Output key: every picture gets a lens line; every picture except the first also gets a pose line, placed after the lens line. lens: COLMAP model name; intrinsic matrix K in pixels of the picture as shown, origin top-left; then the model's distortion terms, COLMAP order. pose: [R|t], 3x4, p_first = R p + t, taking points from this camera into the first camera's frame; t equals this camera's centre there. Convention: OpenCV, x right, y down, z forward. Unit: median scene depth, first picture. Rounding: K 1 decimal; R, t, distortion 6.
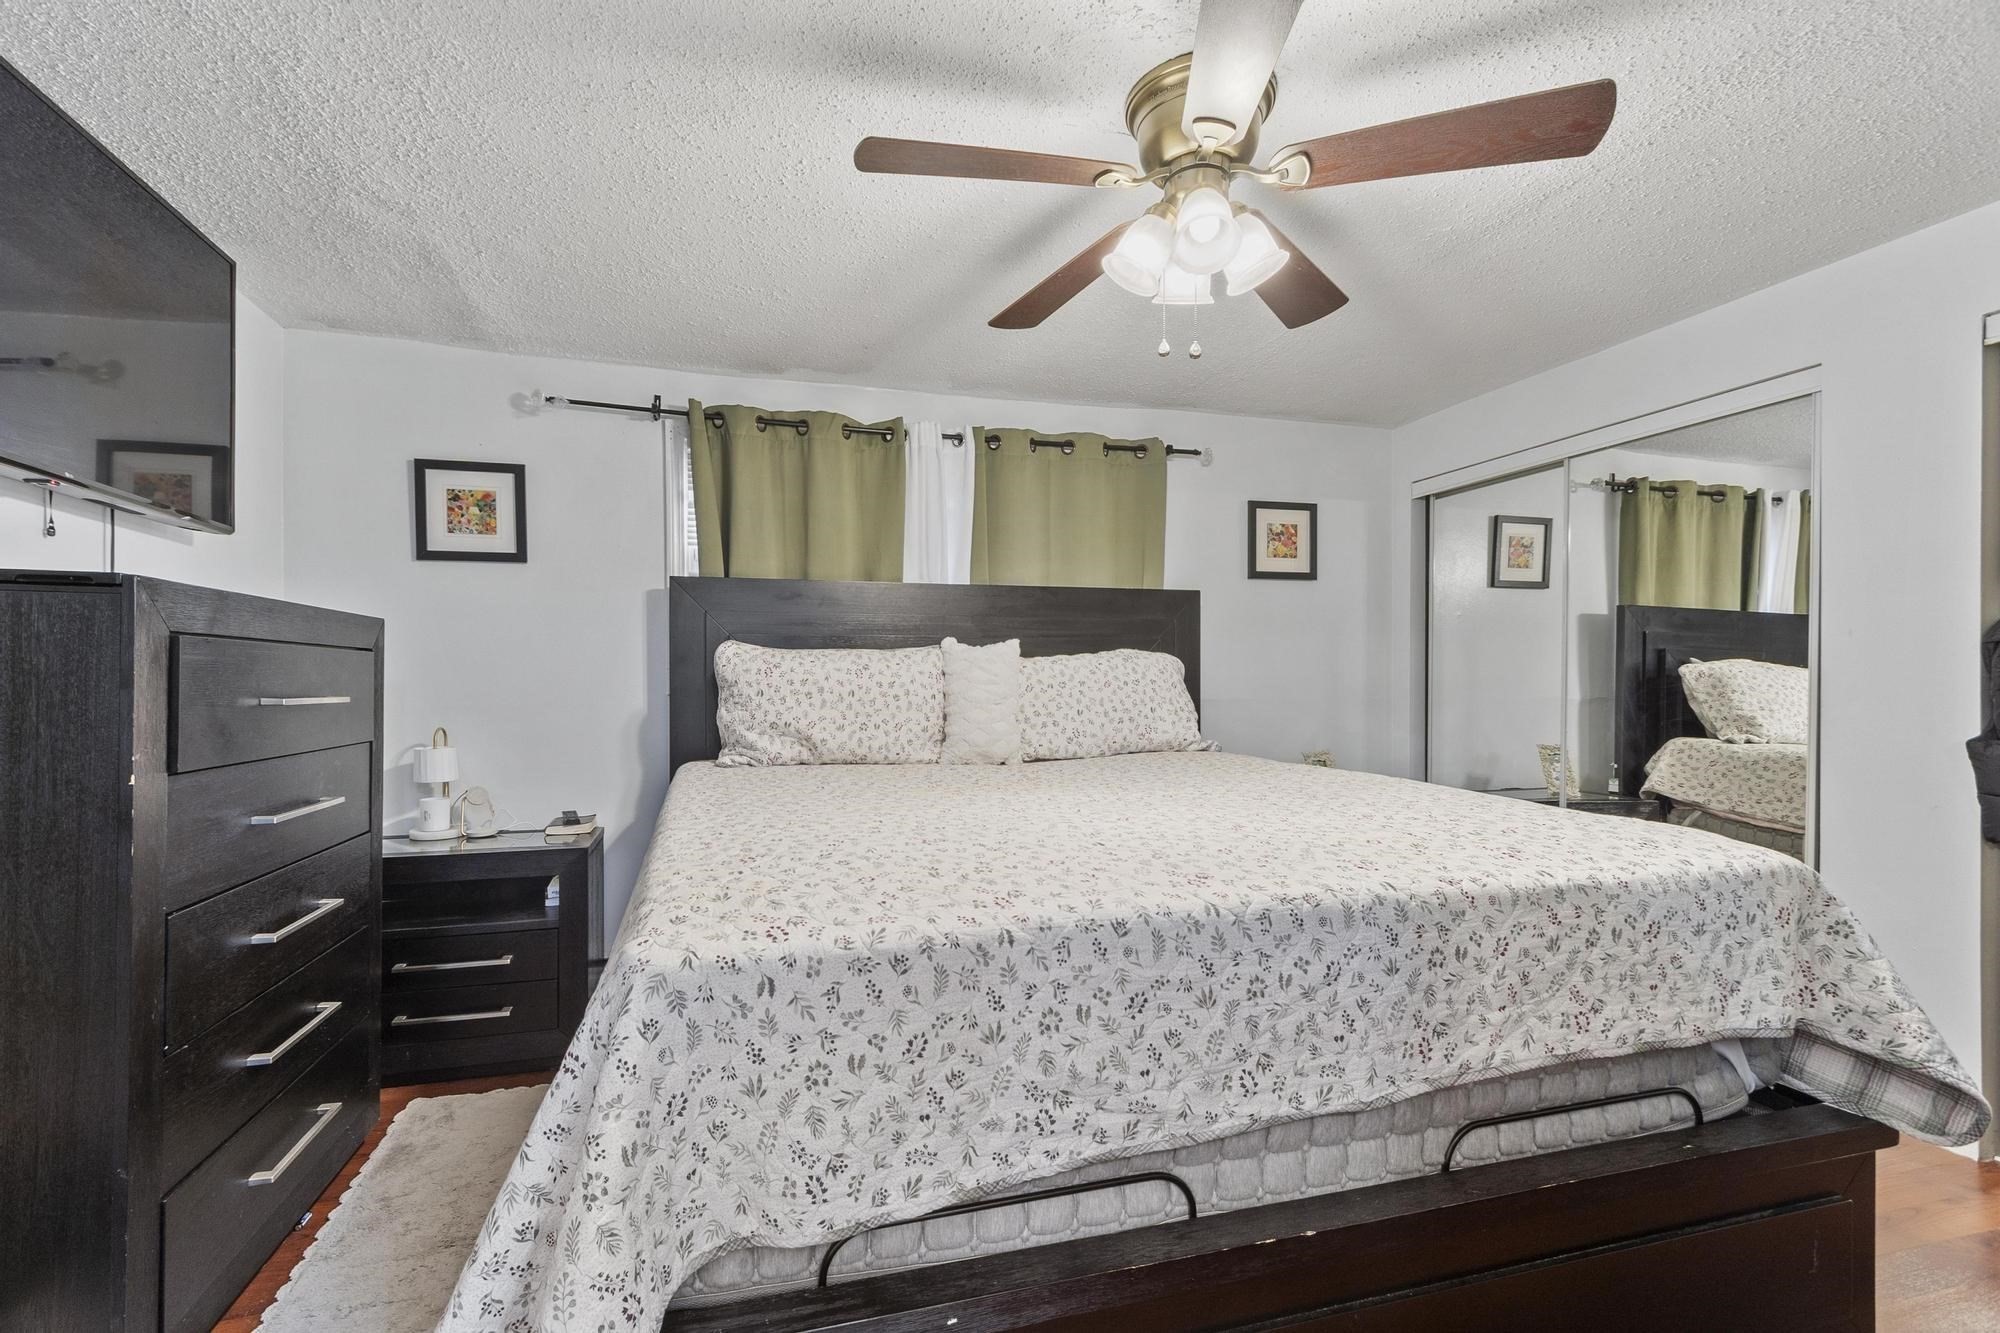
lens RADIAL K [[888.0, 0, 993.7], [0, 888.0, 678.2], [0, 0, 1]] dist [0.004728, -0.000145]
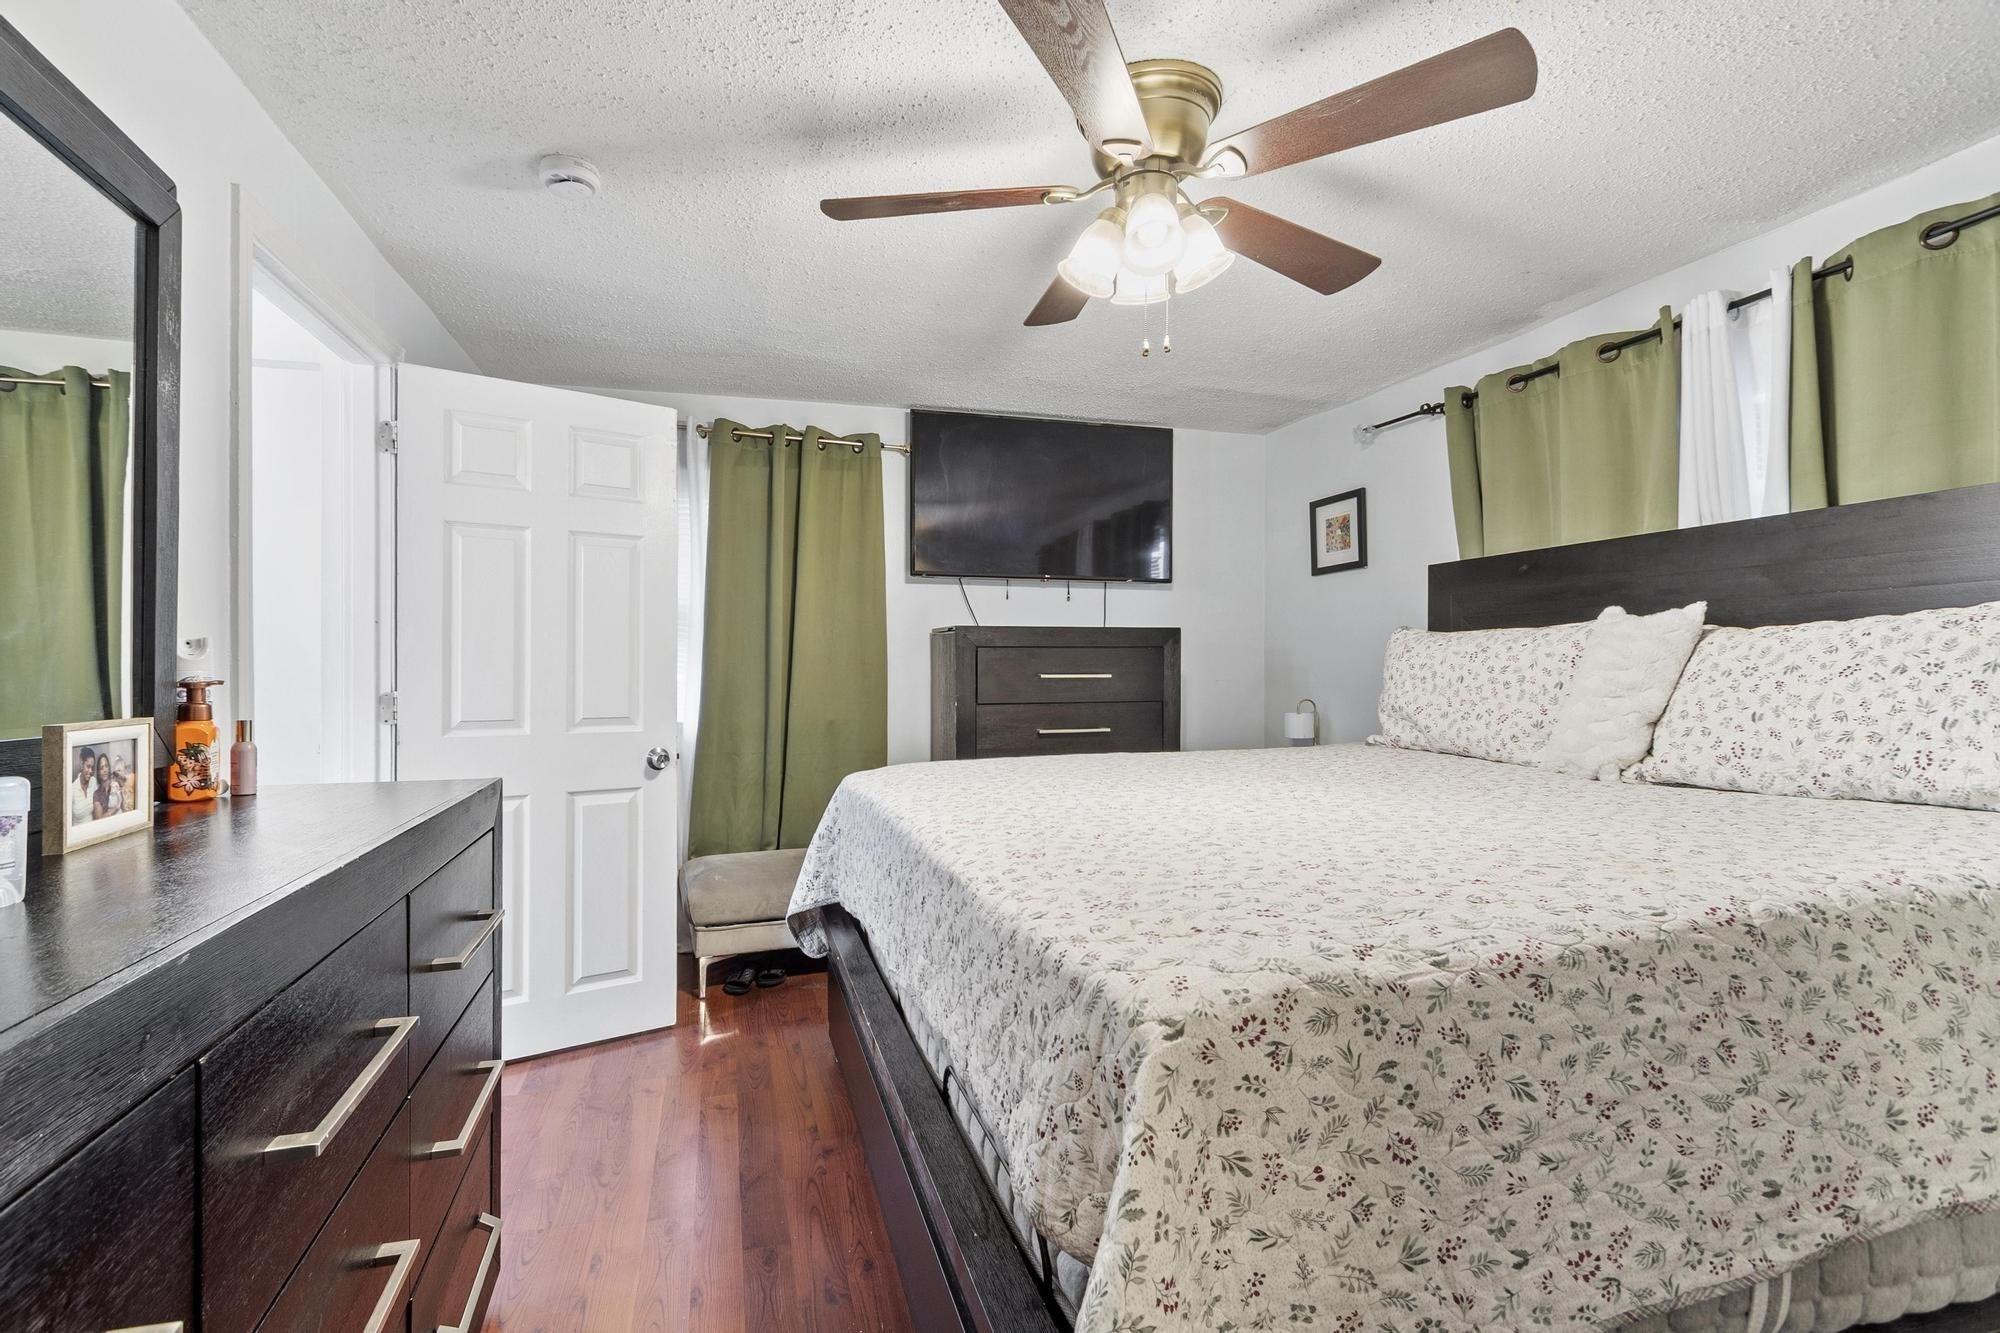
lens RADIAL K [[888.0, 0, 1001.6], [0, 888.0, 661.5], [0, 0, 1]] dist [0.004728, -0.000145]
pose [[0.035295, -0.001707, -0.999375, 0.696117], [0.007641, 0.999970, -0.001438, -0.002724], [0.999348, -0.007585, 0.035307, 0.468573]]
